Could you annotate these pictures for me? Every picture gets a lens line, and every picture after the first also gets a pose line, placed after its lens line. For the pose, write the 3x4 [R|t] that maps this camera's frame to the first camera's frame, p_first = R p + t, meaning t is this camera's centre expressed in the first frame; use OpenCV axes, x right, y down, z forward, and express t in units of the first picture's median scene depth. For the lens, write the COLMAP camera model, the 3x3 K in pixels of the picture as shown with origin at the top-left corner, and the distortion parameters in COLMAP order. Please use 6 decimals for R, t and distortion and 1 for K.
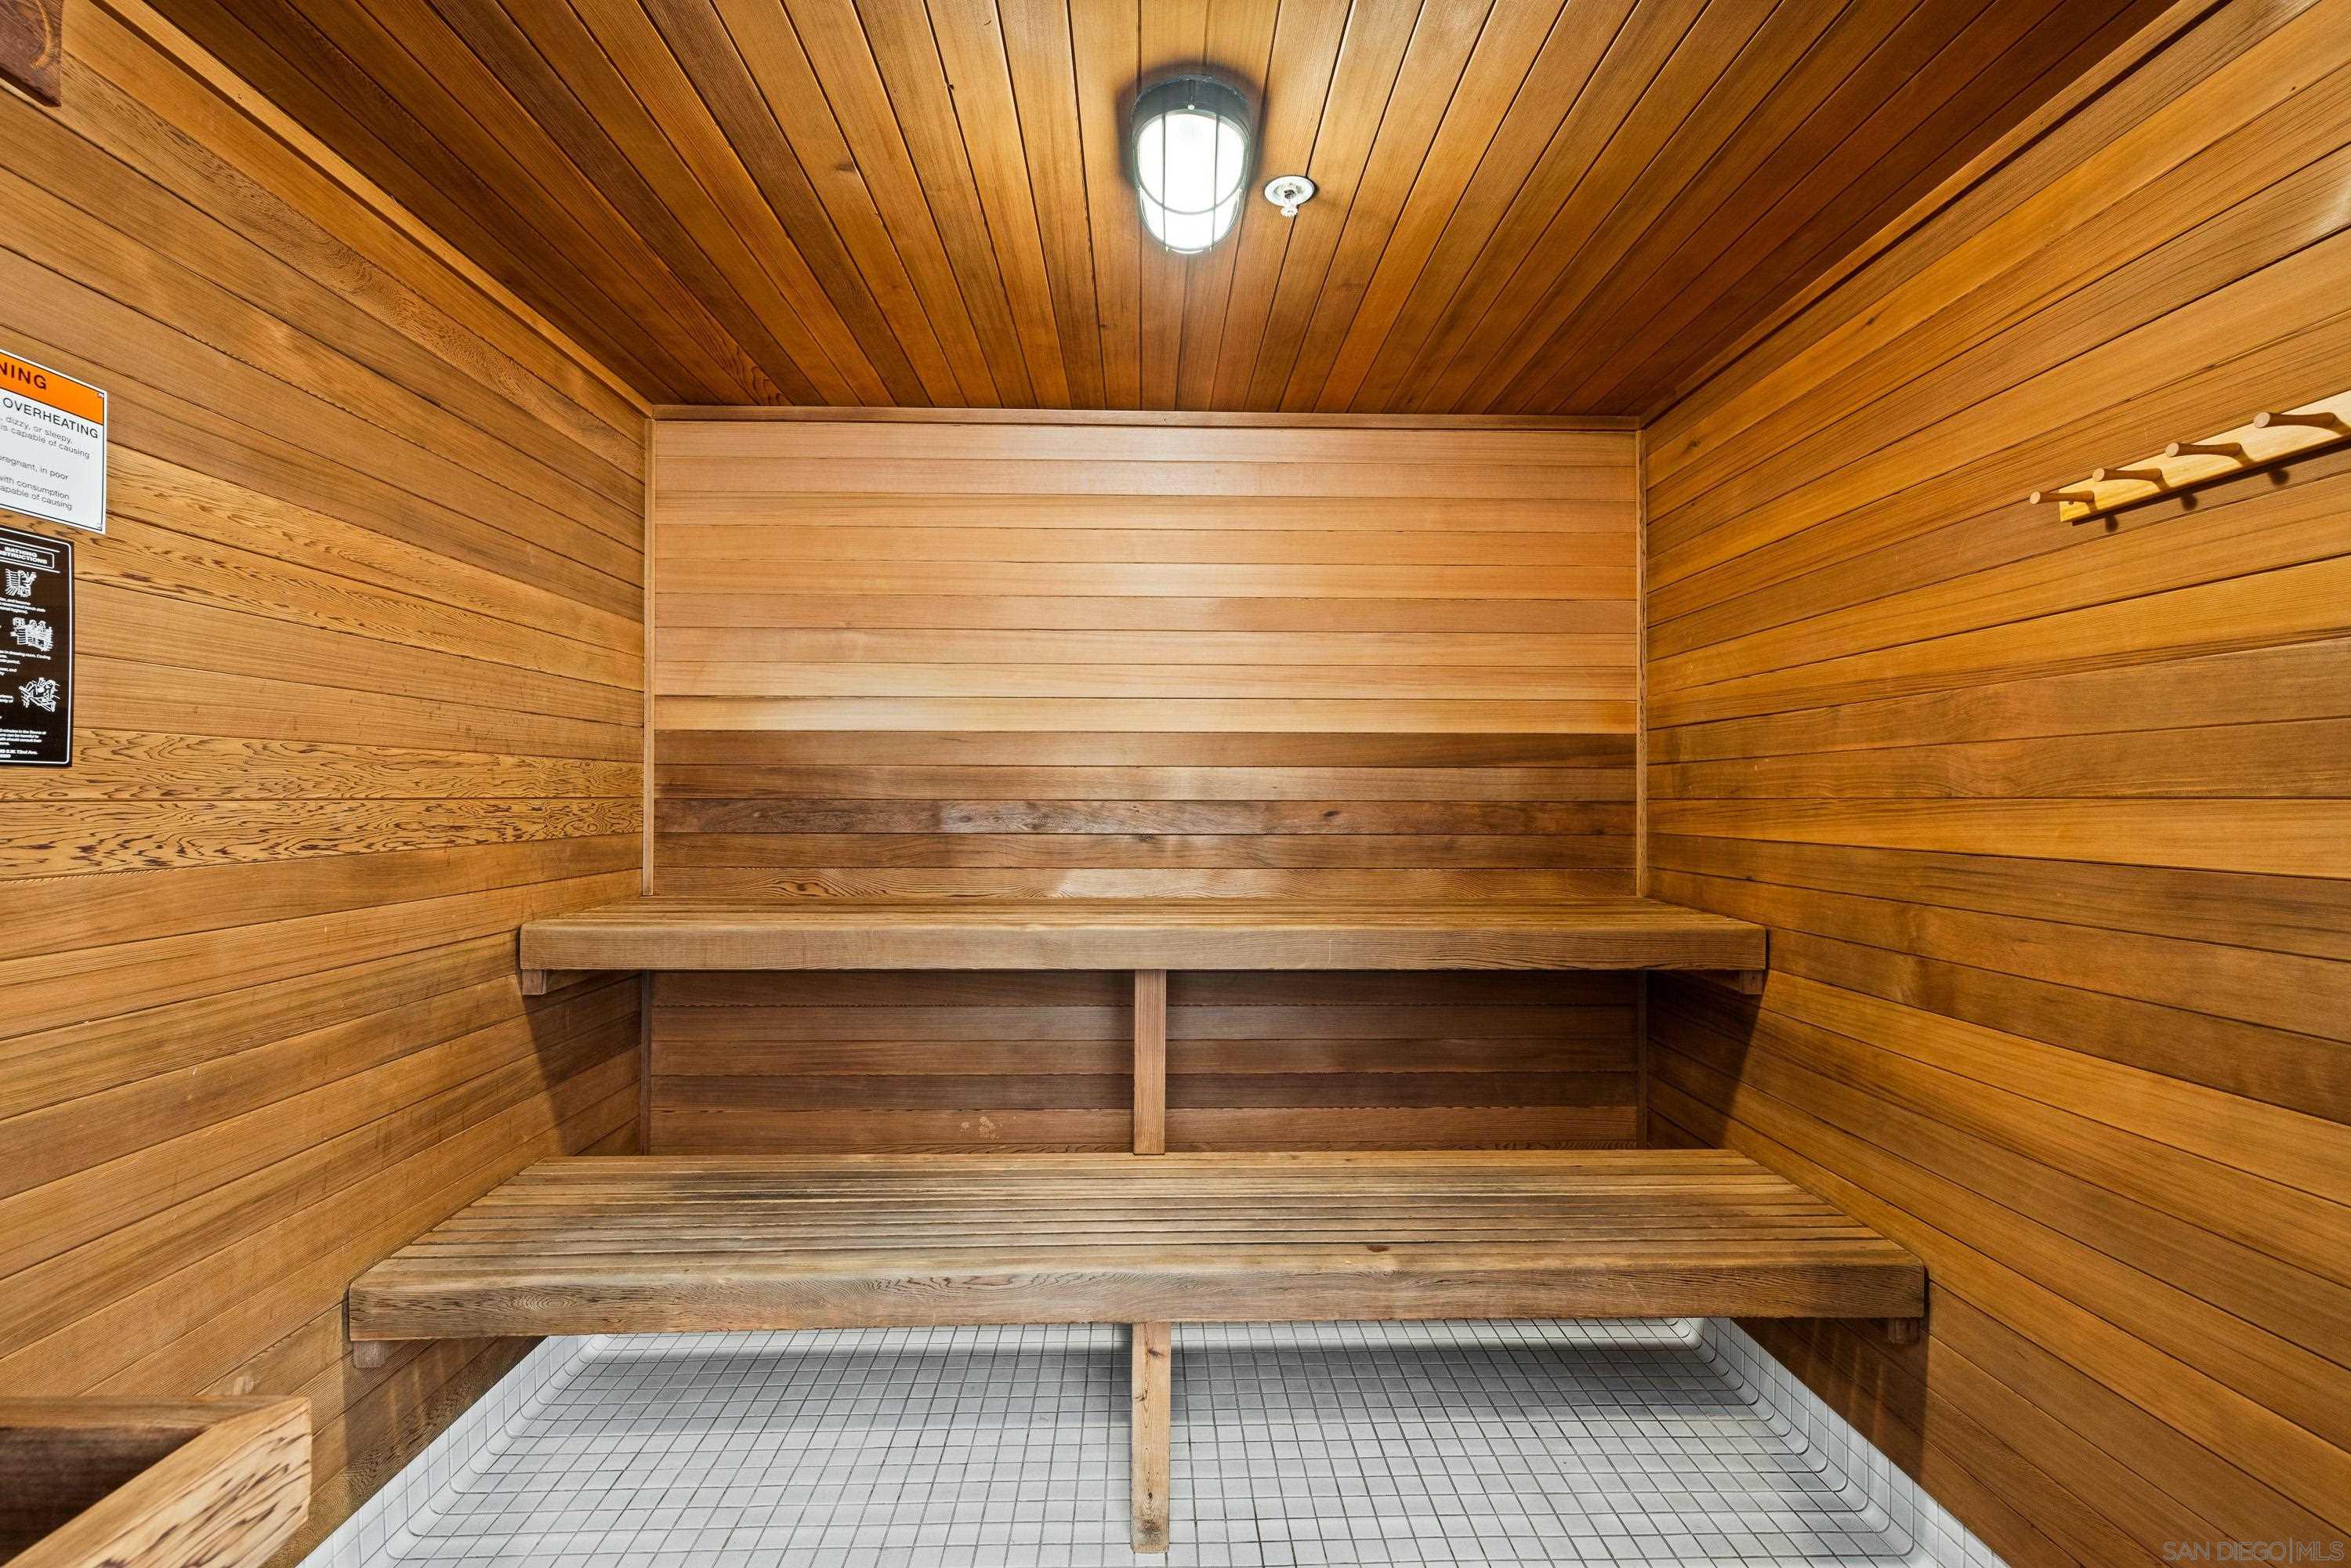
lens RADIAL K [[1004.1, 0, 1172.8], [0, 1004.1, 786.4], [0, 0, 1]] dist [0.002619, 0.000702]
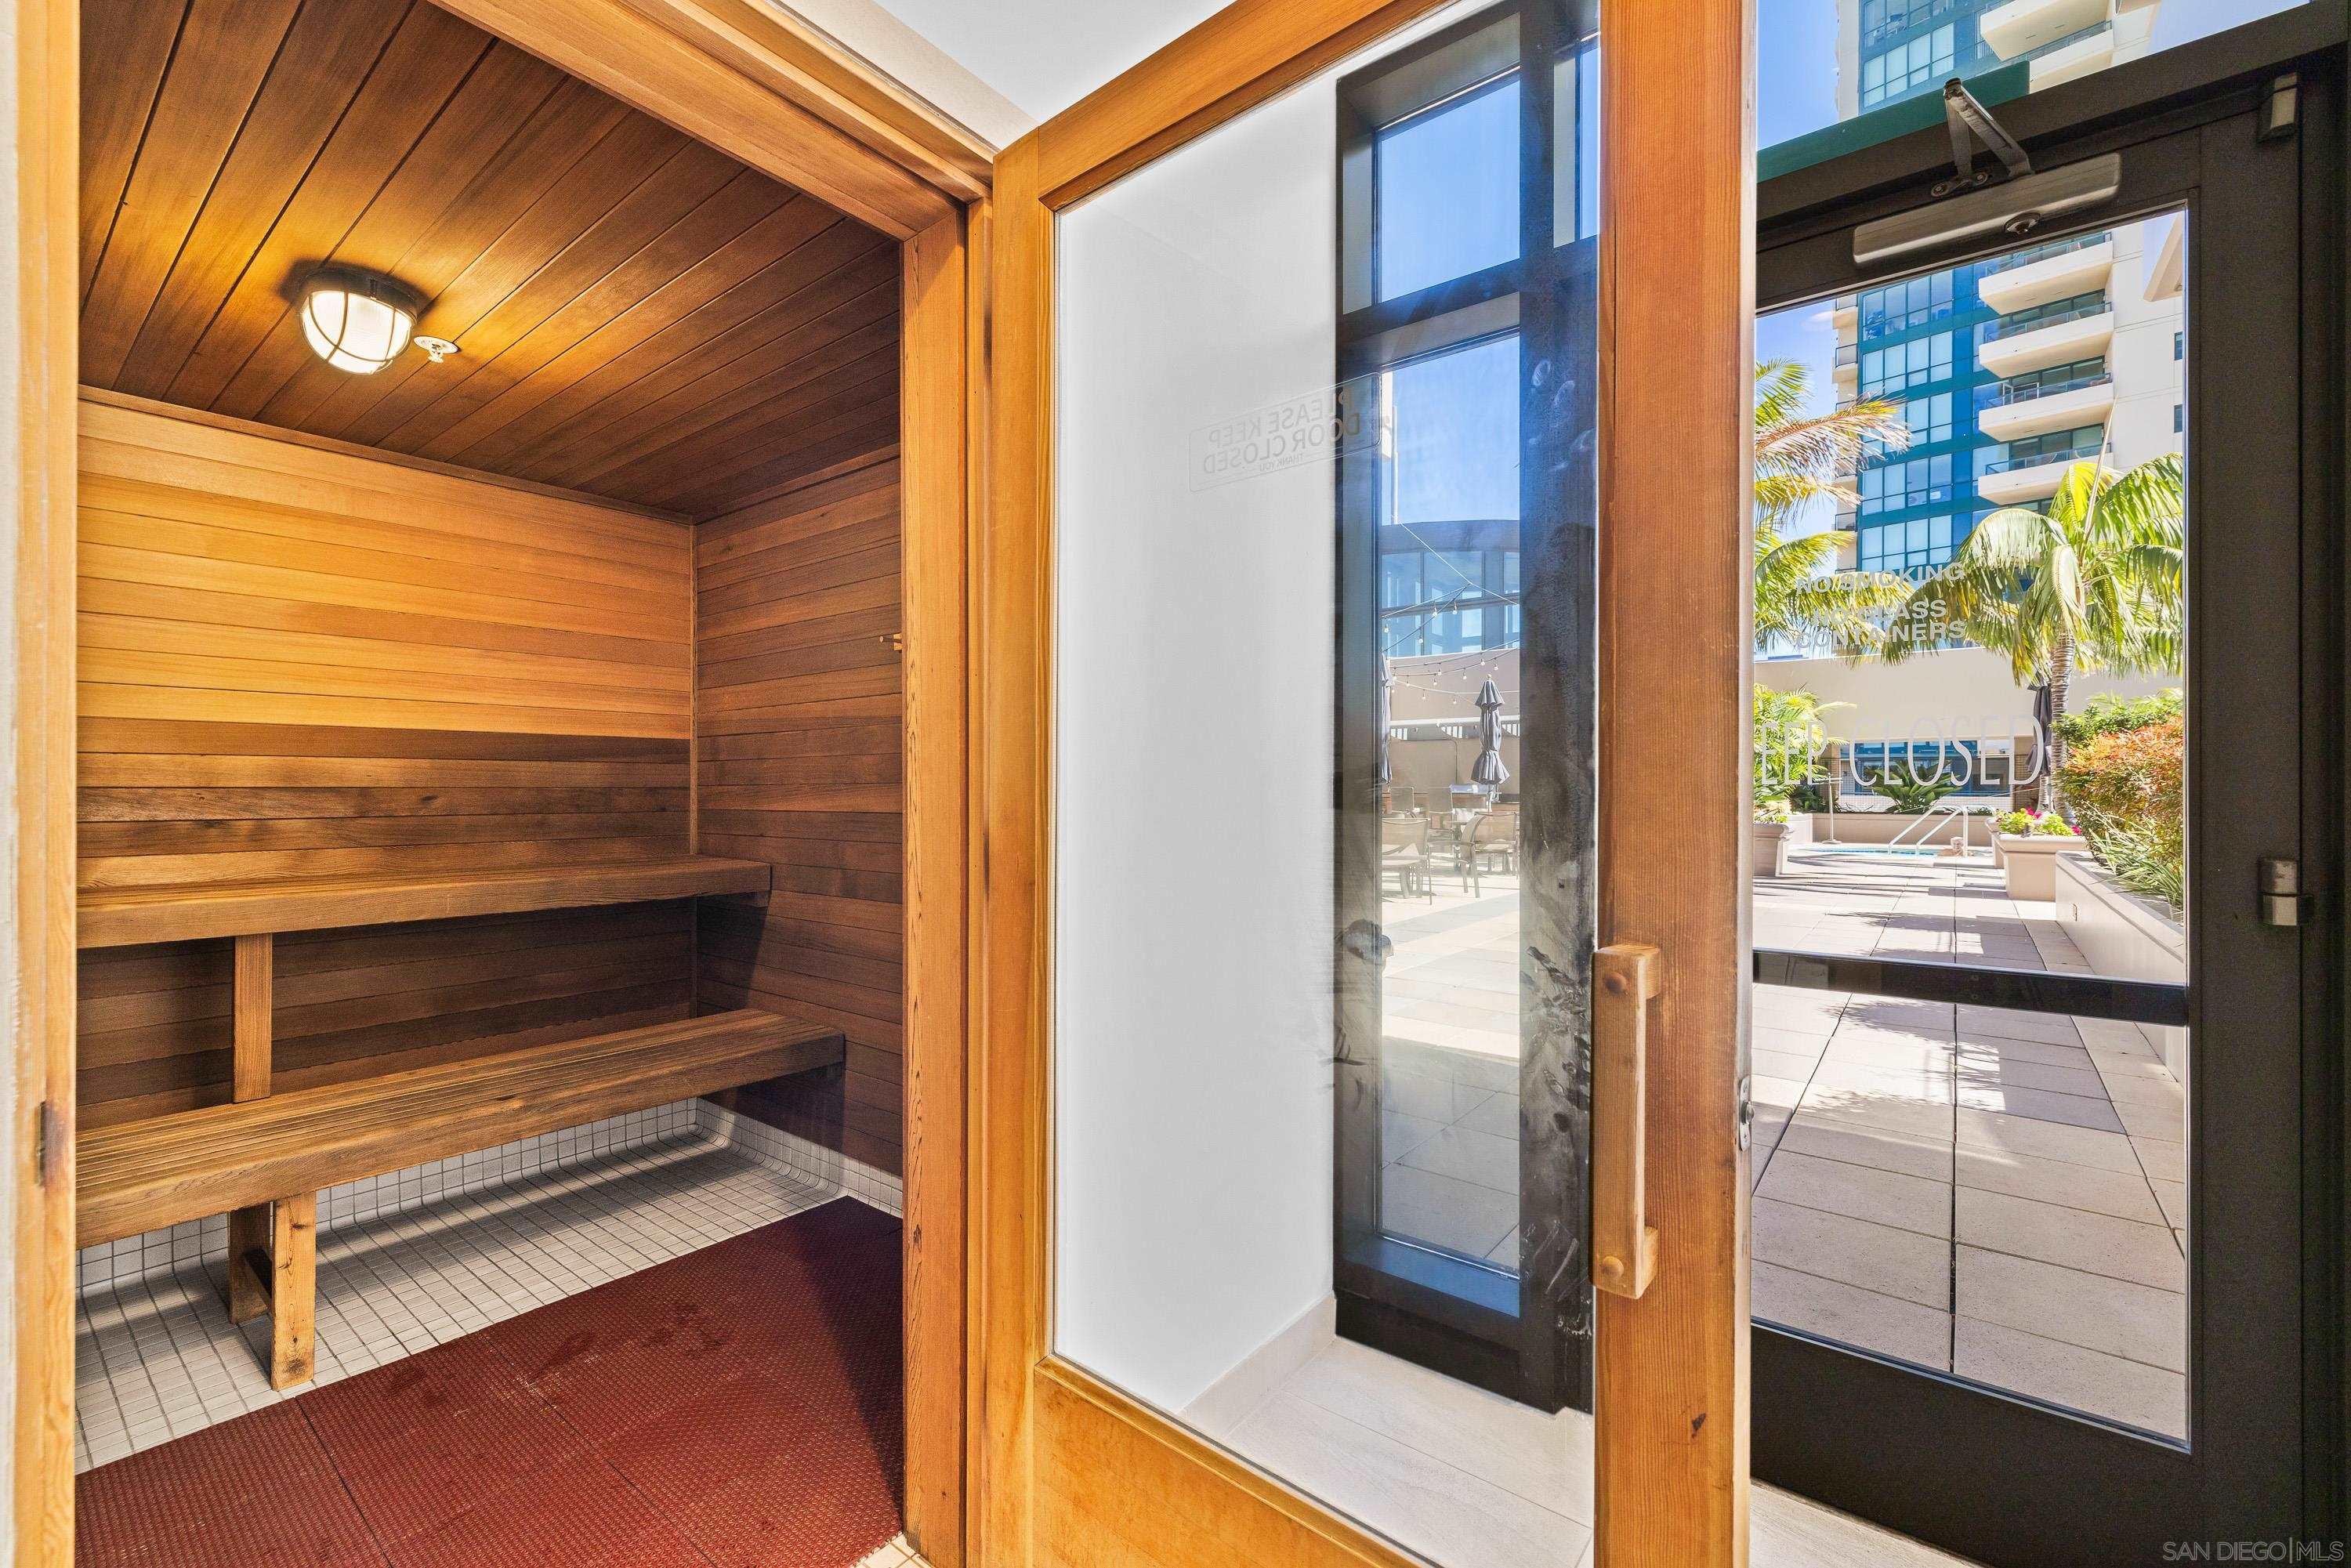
lens RADIAL K [[1004.1, 0, 1172.8], [0, 1004.1, 786.4], [0, 0, 1]] dist [0.002619, 0.000702]
pose [[0.638484, -0.002116, 0.769632, -0.228075], [-0.005343, 0.999960, 0.007181, -0.000027], [-0.769617, -0.008697, 0.638447, -0.502969]]
